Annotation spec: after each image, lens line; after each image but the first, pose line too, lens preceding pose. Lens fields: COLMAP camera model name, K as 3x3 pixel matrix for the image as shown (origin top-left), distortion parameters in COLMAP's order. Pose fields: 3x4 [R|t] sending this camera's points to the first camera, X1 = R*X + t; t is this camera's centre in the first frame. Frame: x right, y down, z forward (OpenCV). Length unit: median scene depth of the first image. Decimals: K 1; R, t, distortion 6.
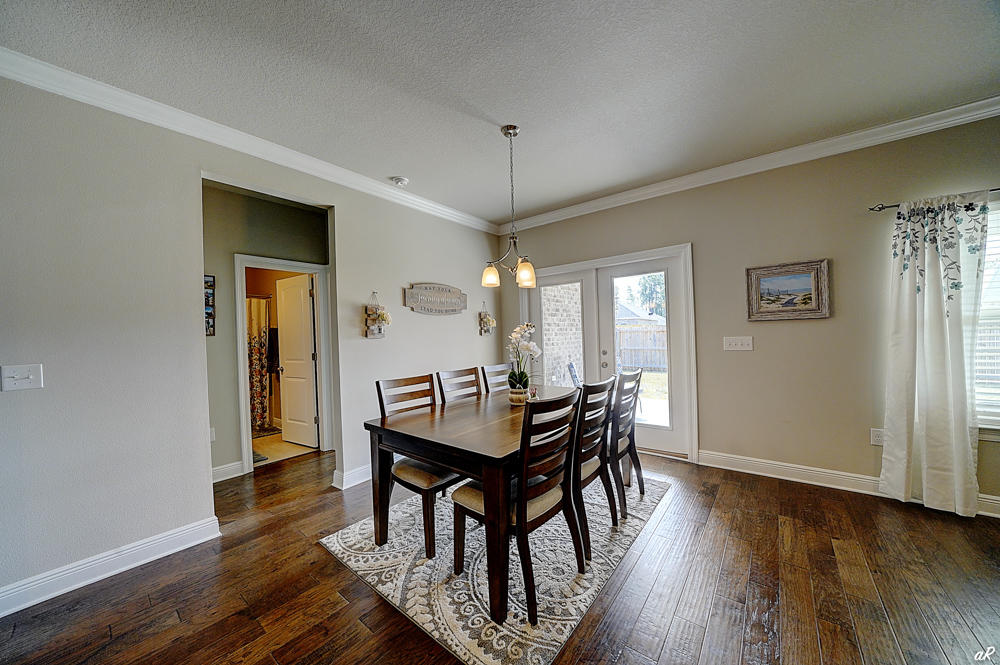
lens RADIAL K [[352.8, 0, 497.8], [0, 352.8, 334.8], [0, 0, 1]] dist [-0.020255, 0.000108]
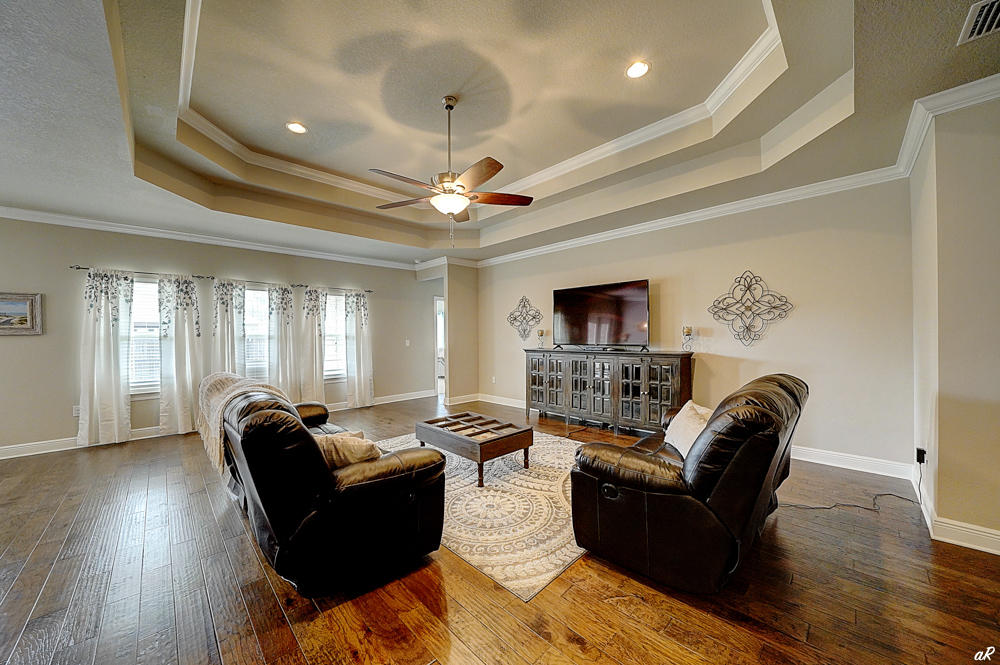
lens RADIAL K [[355.1, 0, 491.8], [0, 355.1, 336.4], [0, 0, 1]] dist [-0.022412, 0.000550]
pose [[0.138112, 0.020350, 0.990208, -0.204386], [0.011650, 0.999686, -0.022170, 0.012576], [-0.990348, 0.014598, 0.137832, -1.099924]]
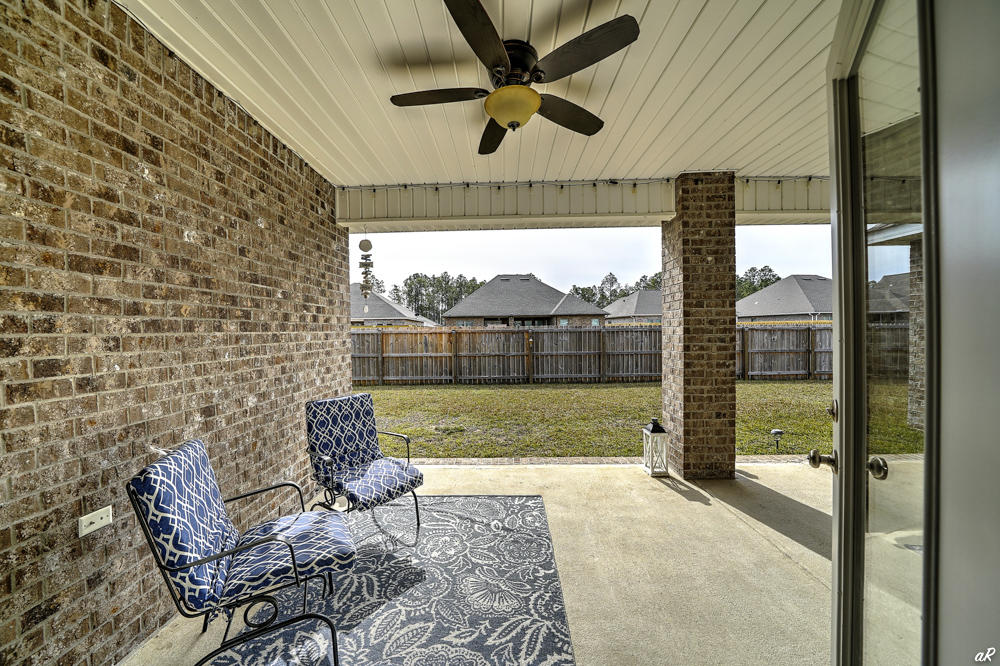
lens RADIAL K [[352.8, 0, 497.8], [0, 352.8, 335.3], [0, 0, 1]] dist [-0.020255, 0.000108]
pose [[0.799729, 0.014651, 0.600182, 0.582791], [-0.013517, 0.999888, -0.006397, -0.024958], [-0.600208, -0.002997, 0.799838, 1.535492]]
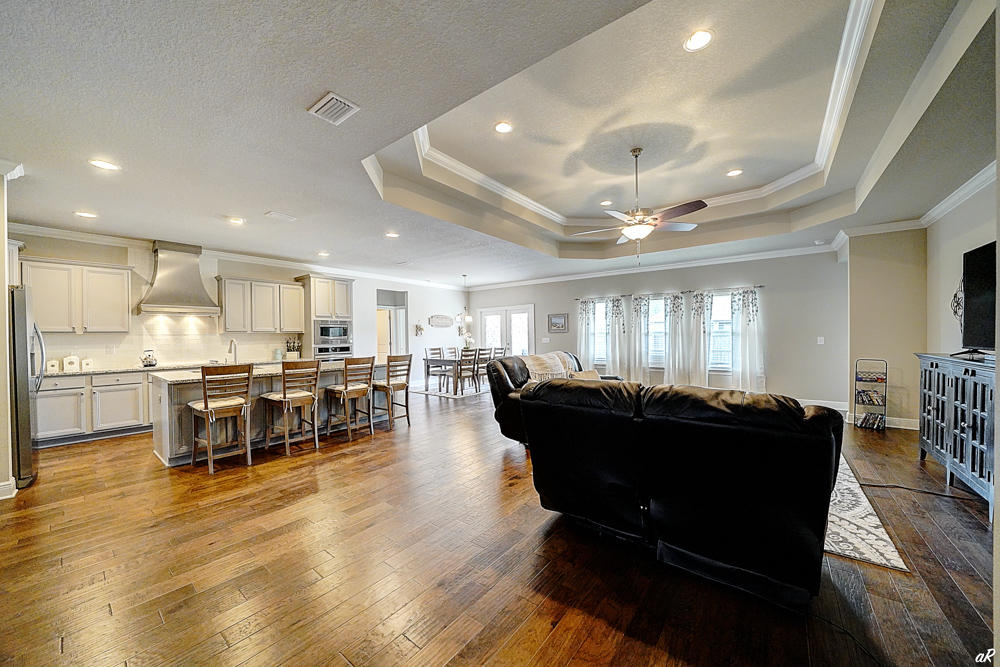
lens RADIAL K [[360.0, 0, 499.9], [0, 360.0, 338.9], [0, 0, 1]] dist [-0.023805, 0.000106]
pose [[0.999805, 0.016335, 0.011134, 0.325944], [-0.016379, 0.999858, 0.003885, 0.009944], [-0.011069, -0.004067, 0.999930, -2.330330]]
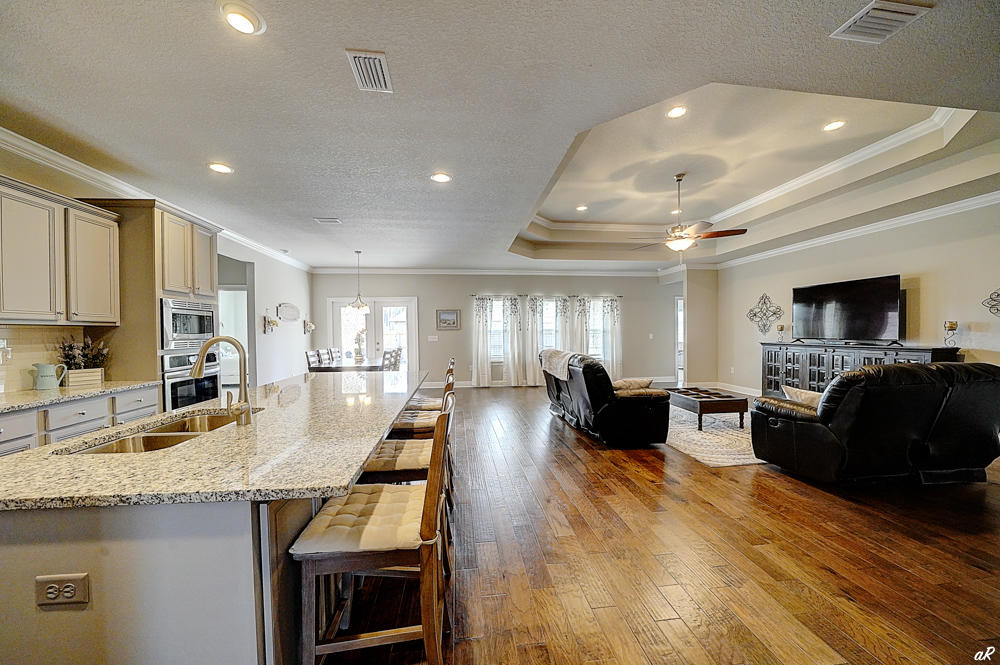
lens RADIAL K [[352.8, 0, 497.8], [0, 352.8, 334.8], [0, 0, 1]] dist [-0.020255, 0.000108]
pose [[0.706701, 0.014227, 0.707370, -0.977917], [-0.006760, 0.999888, -0.013357, 0.036369], [-0.707480, 0.004658, 0.706718, -1.410475]]
